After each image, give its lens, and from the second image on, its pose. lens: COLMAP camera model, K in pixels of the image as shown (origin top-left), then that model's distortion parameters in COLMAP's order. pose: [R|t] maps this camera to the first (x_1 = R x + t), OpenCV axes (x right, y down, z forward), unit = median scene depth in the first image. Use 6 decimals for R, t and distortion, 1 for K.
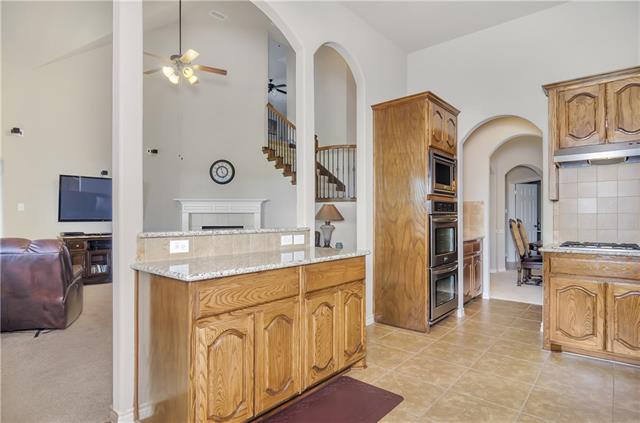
lens RADIAL K [[343.9, 0, 320.0], [0, 343.9, 215.2], [0, 0, 1]] dist [-0.018322, -0.000055]
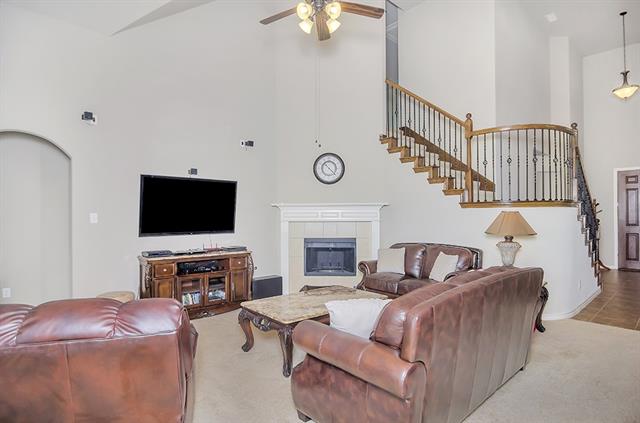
lens RADIAL K [[343.9, 0, 321.0], [0, 343.9, 212.2], [0, 0, 1]] dist [-0.018322, -0.000055]
pose [[0.992168, -0.005511, -0.124785, -0.212027], [0.004586, 0.999960, -0.007696, -0.021499], [0.124823, 0.007064, 0.992154, 0.229801]]
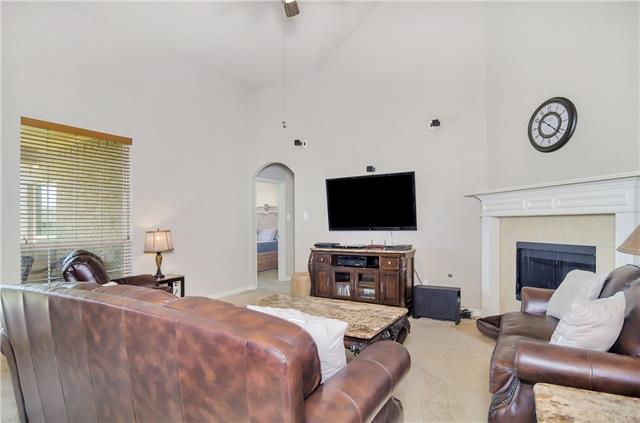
lens RADIAL K [[343.9, 0, 319.1], [0, 343.9, 213.0], [0, 0, 1]] dist [-0.018322, -0.000055]
pose [[0.183756, -0.034407, -0.982369, 0.104845], [0.015283, 0.999366, -0.032144, 0.000914], [0.982853, -0.009107, 0.184166, 0.630821]]
